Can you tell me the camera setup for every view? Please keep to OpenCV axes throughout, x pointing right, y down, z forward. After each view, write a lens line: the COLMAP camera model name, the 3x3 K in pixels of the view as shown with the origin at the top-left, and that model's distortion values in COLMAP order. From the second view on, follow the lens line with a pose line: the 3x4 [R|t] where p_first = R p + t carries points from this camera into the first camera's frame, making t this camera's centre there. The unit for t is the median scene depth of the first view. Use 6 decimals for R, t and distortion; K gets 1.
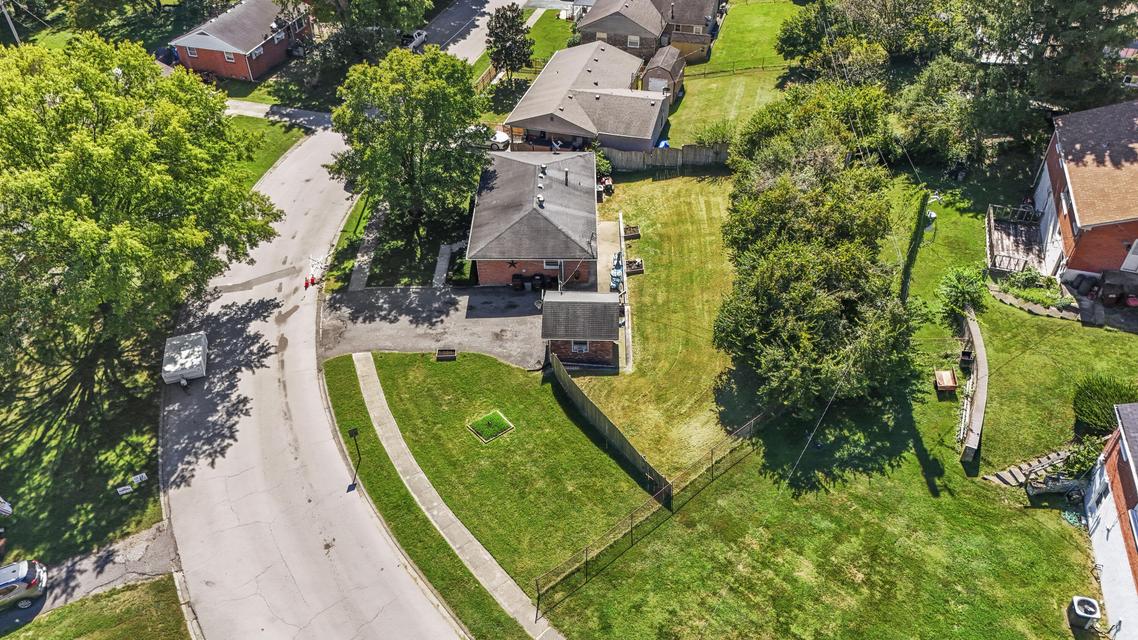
lens RADIAL K [[835.8, 0, 575.0], [0, 835.8, 318.7], [0, 0, 1]] dist [0.050399, -0.036023]
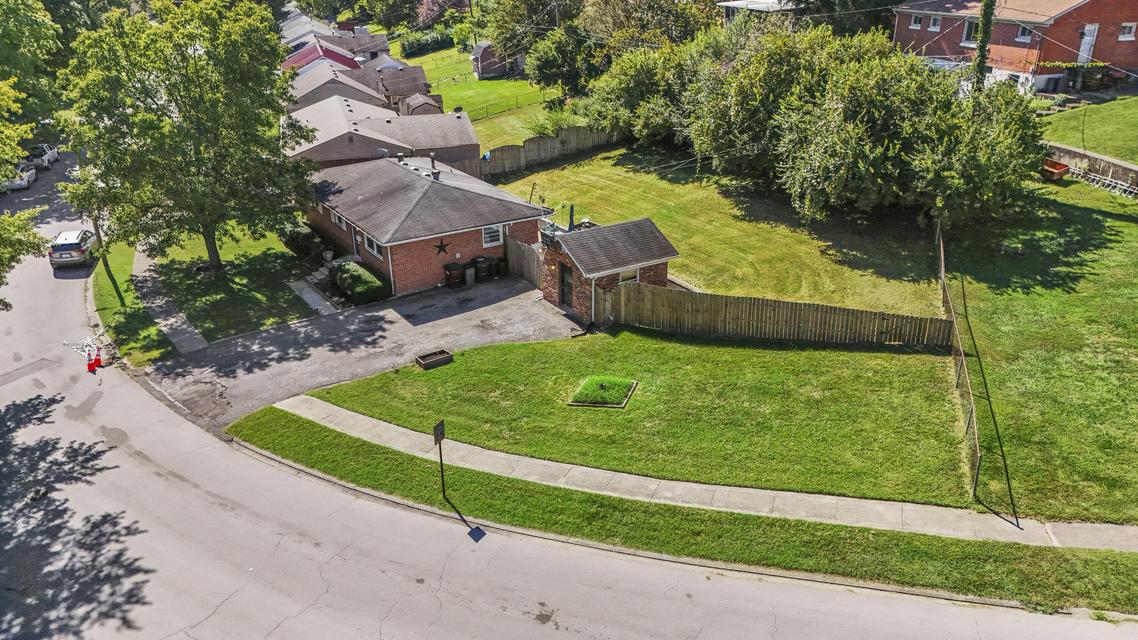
lens RADIAL K [[835.8, 0, 575.0], [0, 835.8, 318.7], [0, 0, 1]] dist [0.050399, -0.036023]
pose [[0.832718, -0.220595, 0.507857, -0.376211], [0.358415, 0.913871, -0.190730, 0.170944], [-0.422042, 0.340848, 0.840061, 0.442273]]
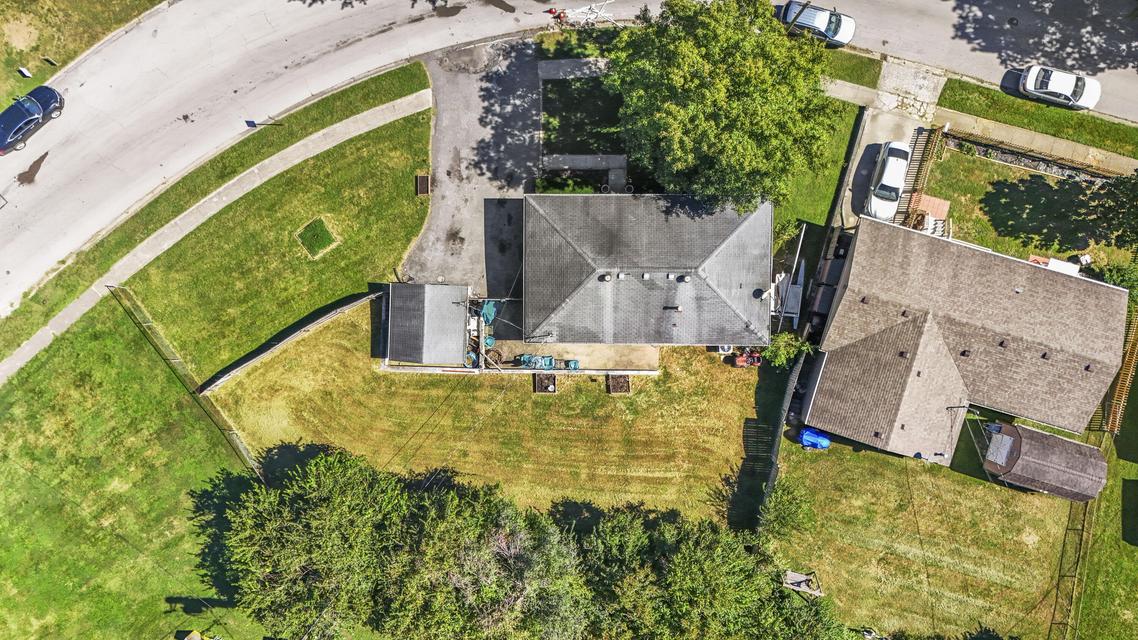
lens RADIAL K [[835.8, 0, 575.0], [0, 835.8, 318.7], [0, 0, 1]] dist [0.050399, -0.036023]
pose [[-0.003470, 0.998630, 0.052218, -0.048929], [-0.616516, -0.043250, 0.786154, -0.866568], [0.787335, -0.029466, 0.615821, 0.532389]]
